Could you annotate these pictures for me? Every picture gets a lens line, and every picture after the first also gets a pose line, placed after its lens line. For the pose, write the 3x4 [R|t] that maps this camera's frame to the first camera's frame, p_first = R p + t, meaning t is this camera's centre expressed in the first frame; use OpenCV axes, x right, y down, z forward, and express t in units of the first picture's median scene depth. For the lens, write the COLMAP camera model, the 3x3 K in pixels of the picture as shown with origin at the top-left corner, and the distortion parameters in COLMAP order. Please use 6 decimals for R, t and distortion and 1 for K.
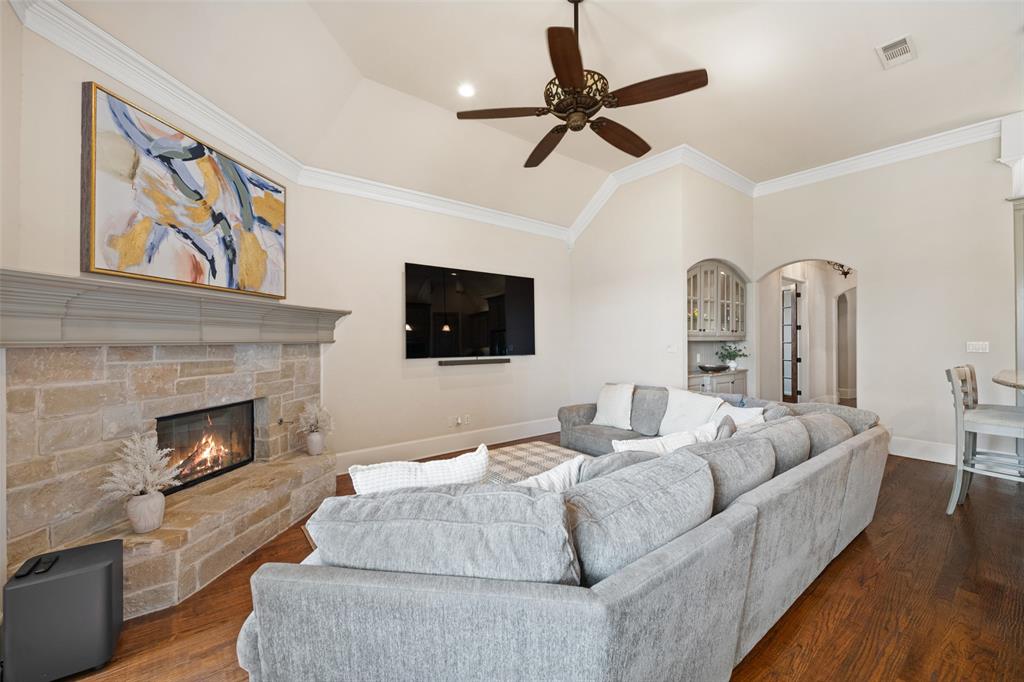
lens RADIAL K [[410.3, 0, 514.1], [0, 410.3, 336.6], [0, 0, 1]] dist [-0.001658, 0.000024]
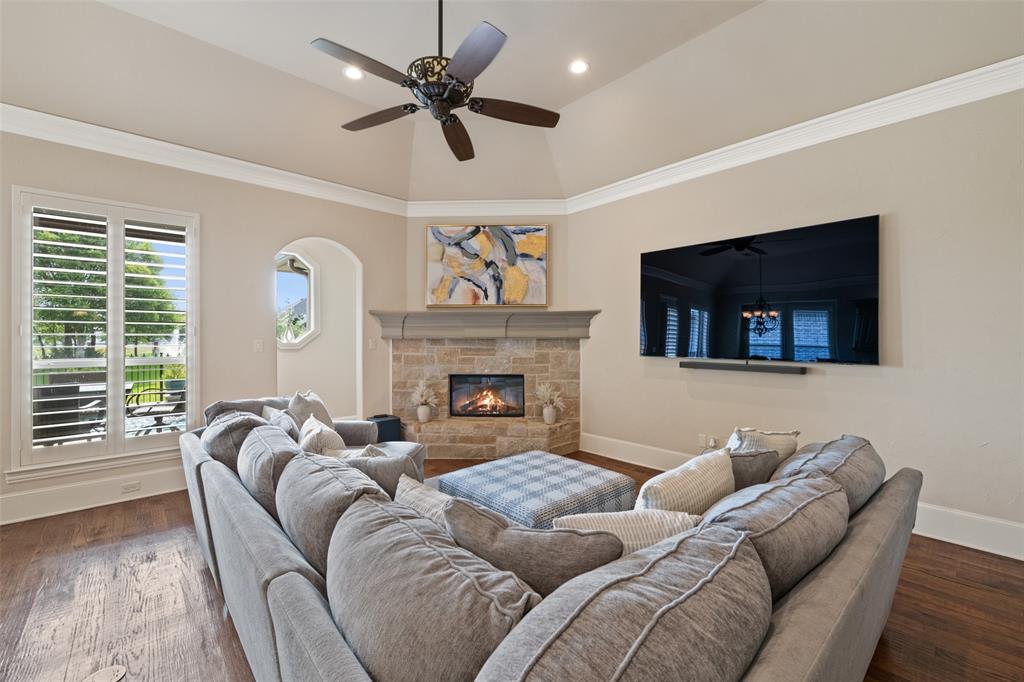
lens RADIAL K [[410.3, 0, 514.1], [0, 410.3, 336.6], [0, 0, 1]] dist [-0.001658, 0.000024]
pose [[0.079073, 0.002625, -0.996865, 0.972134], [0.008675, 0.999957, 0.003321, 0.005844], [0.996831, -0.008911, 0.079047, 0.953981]]
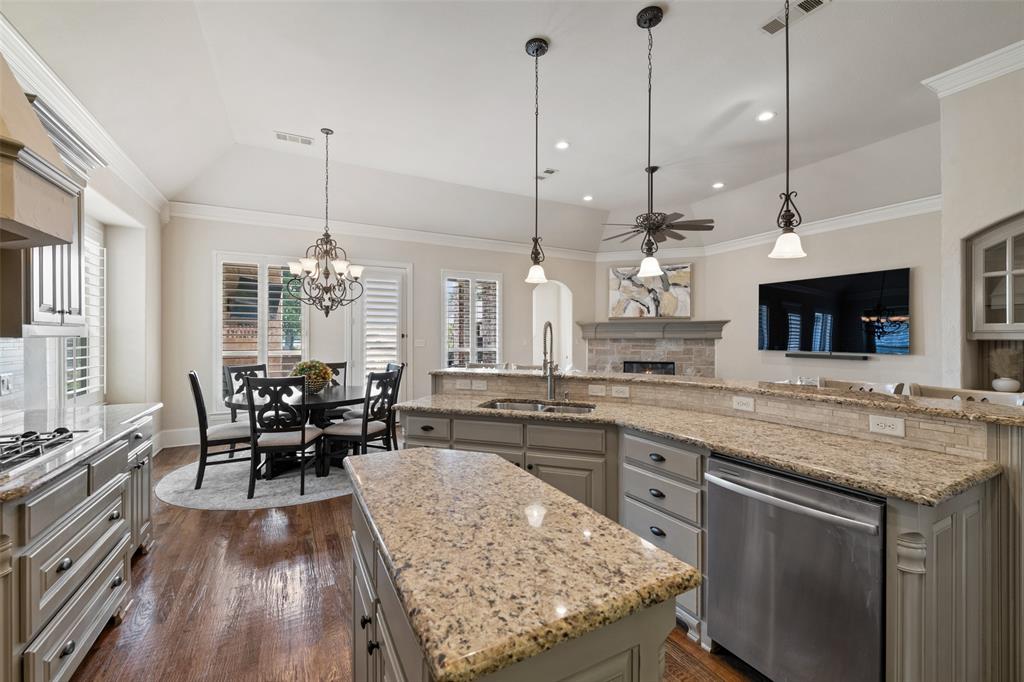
lens RADIAL K [[410.3, 0, 514.1], [0, 410.3, 336.6], [0, 0, 1]] dist [-0.001658, 0.000024]
pose [[-0.179260, -0.000601, -0.983802, 2.010054], [0.006954, 0.999974, -0.001878, 0.004270], [0.983777, -0.007178, -0.179251, 0.598597]]
